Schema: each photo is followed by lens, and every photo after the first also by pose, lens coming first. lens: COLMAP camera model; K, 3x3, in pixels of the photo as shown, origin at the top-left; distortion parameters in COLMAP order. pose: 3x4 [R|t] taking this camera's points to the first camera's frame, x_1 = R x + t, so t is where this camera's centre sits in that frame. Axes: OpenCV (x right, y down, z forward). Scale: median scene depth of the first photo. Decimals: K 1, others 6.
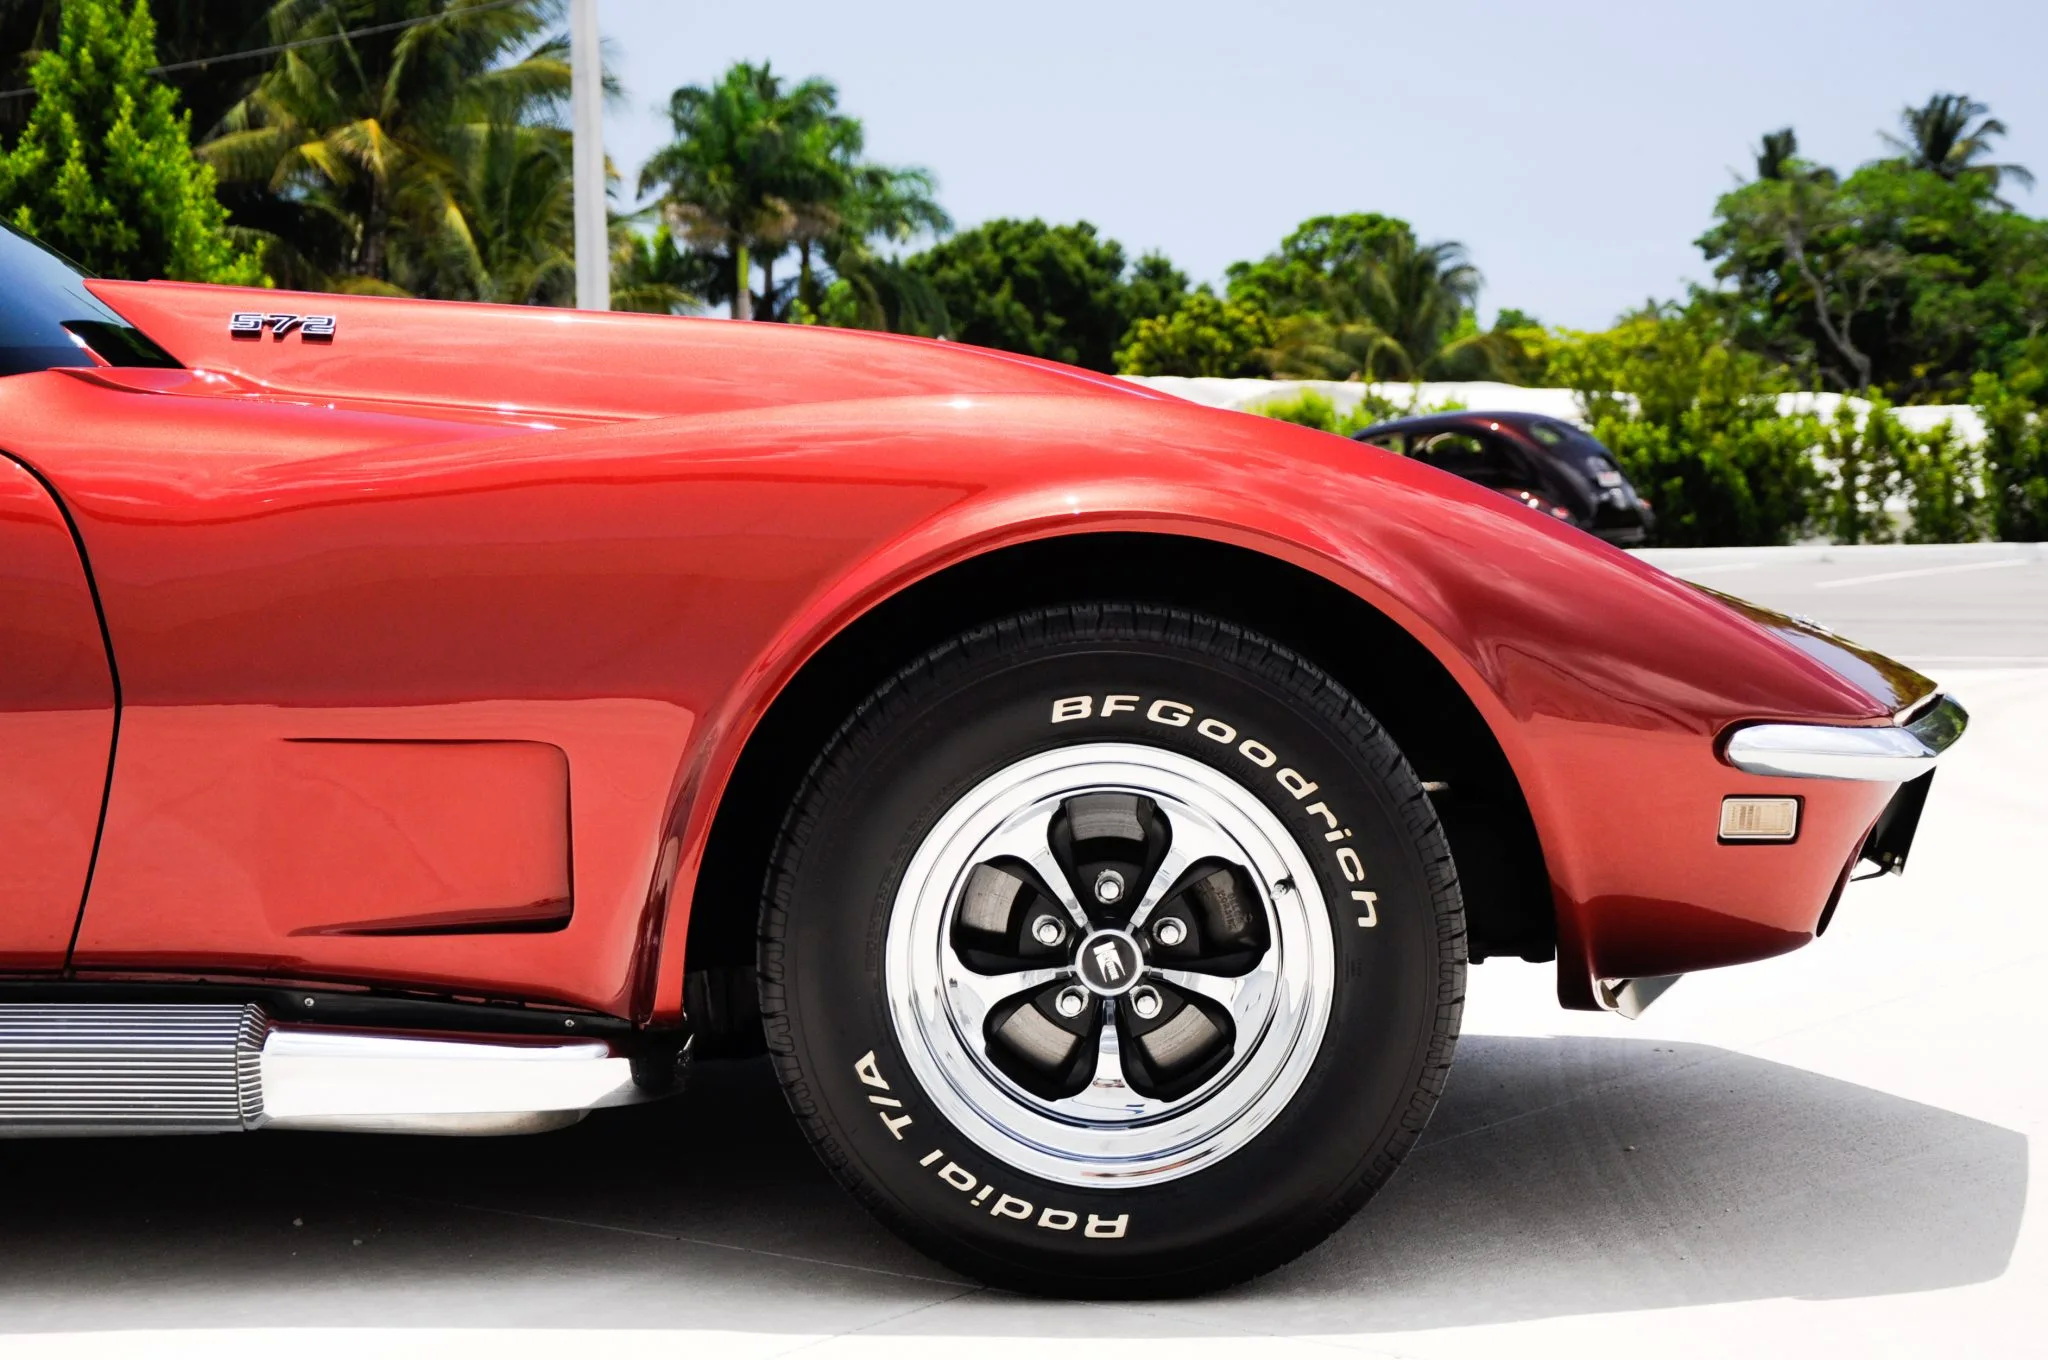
lens RADIAL K [[4392.7, 0, 872.1], [0, 4392.7, 678.9], [0, 0, 1]] dist [0.230948, 0.550290]
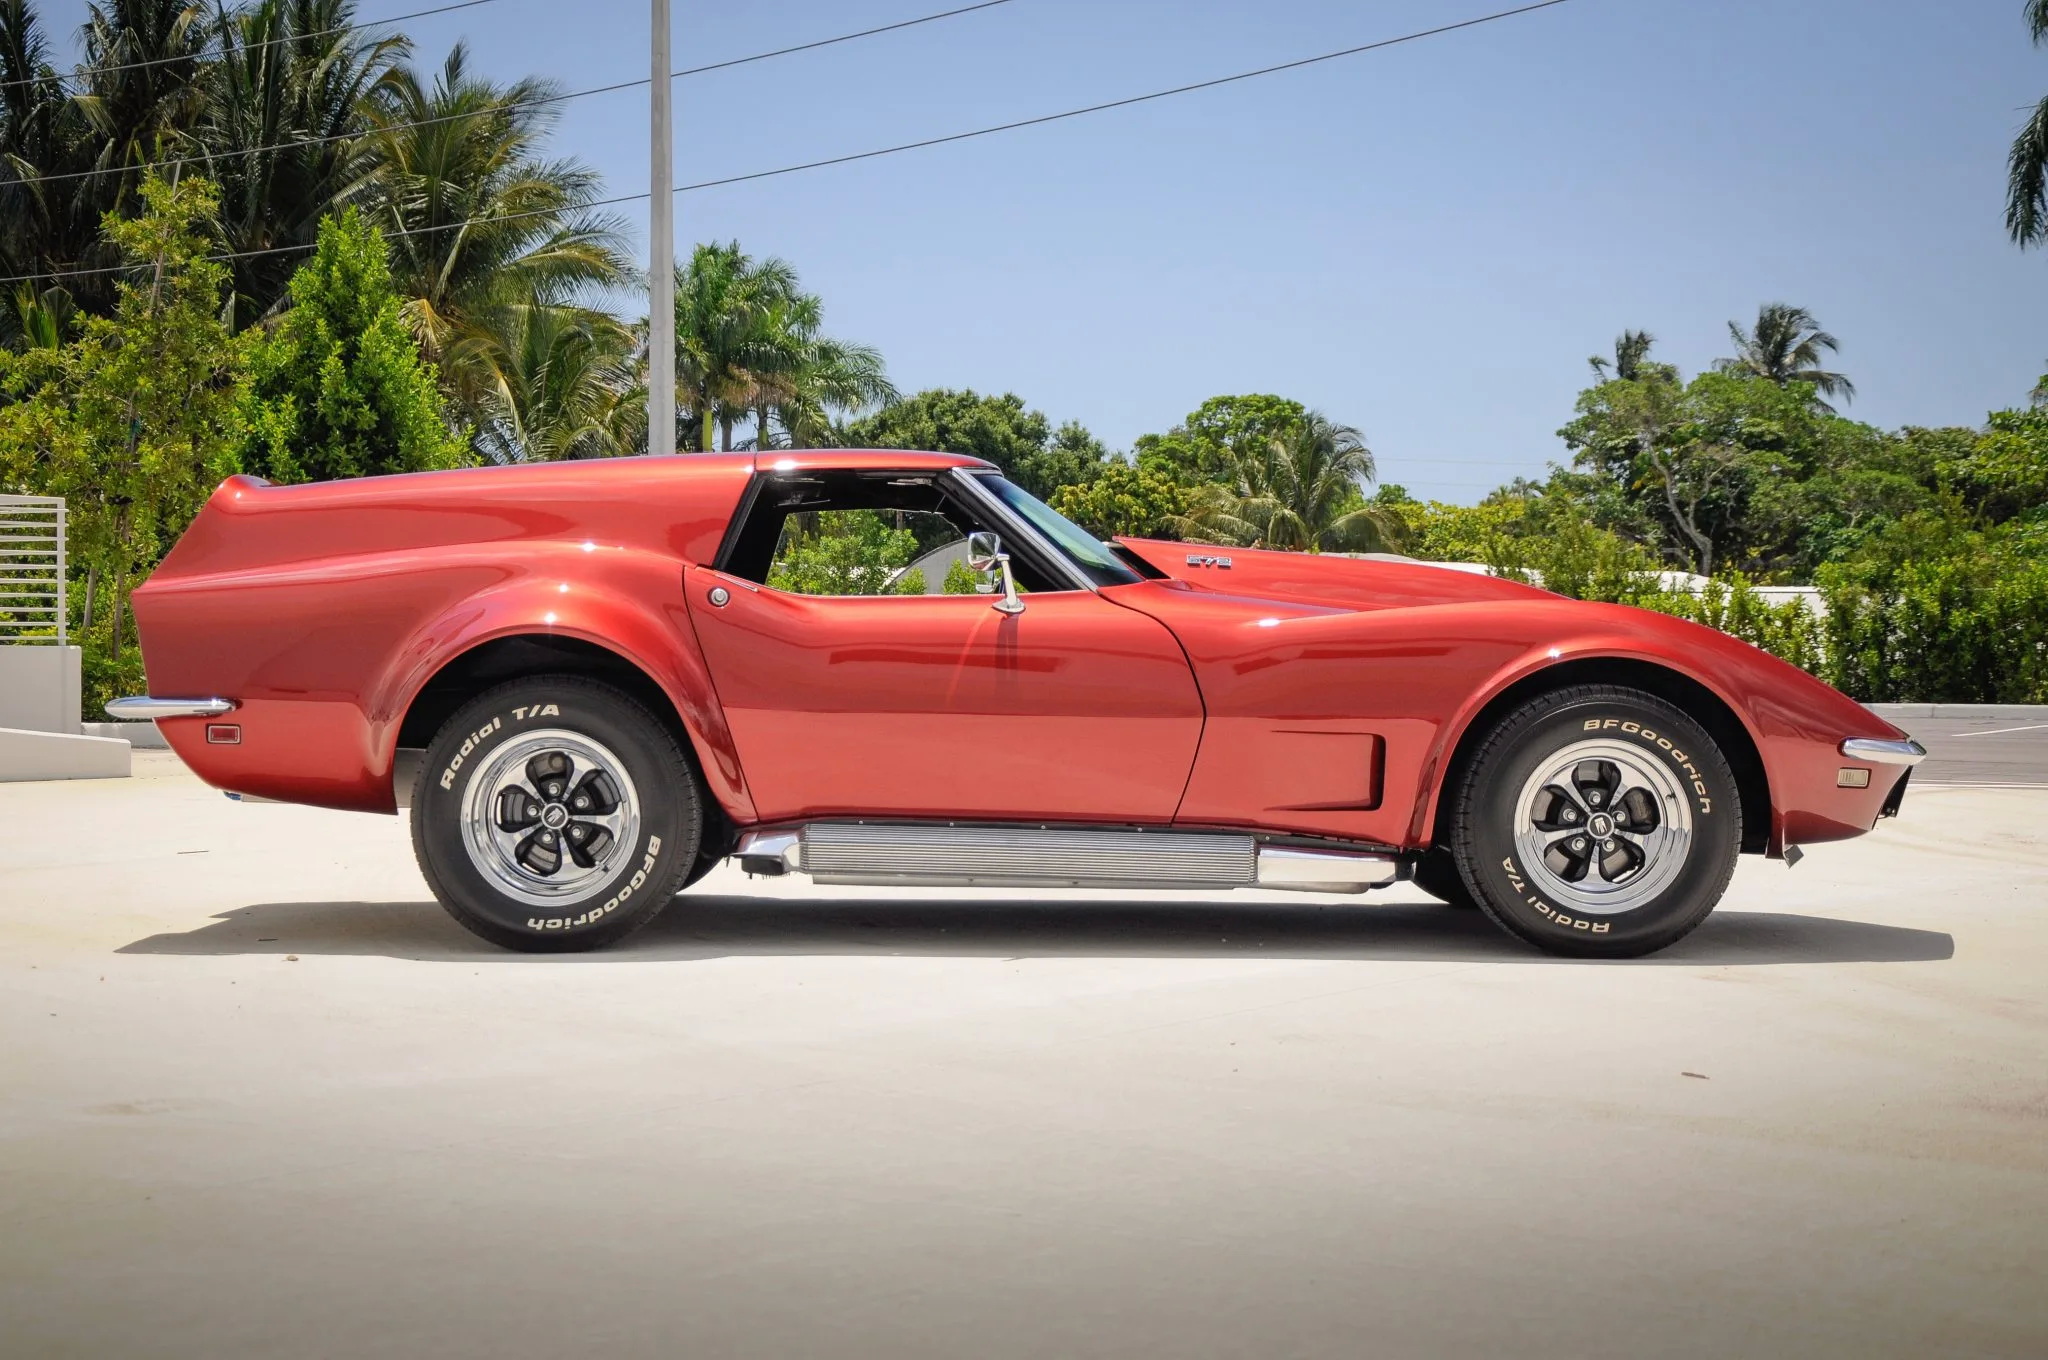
lens RADIAL K [[4392.7, 0, 872.1], [0, 4392.7, 678.9], [0, 0, 1]] dist [0.230948, 0.550290]
pose [[0.998823, 0.024590, 0.041810, -0.034647], [-0.023211, 0.999181, -0.033143, 0.005407], [-0.042590, 0.032134, 0.998576, -0.111858]]
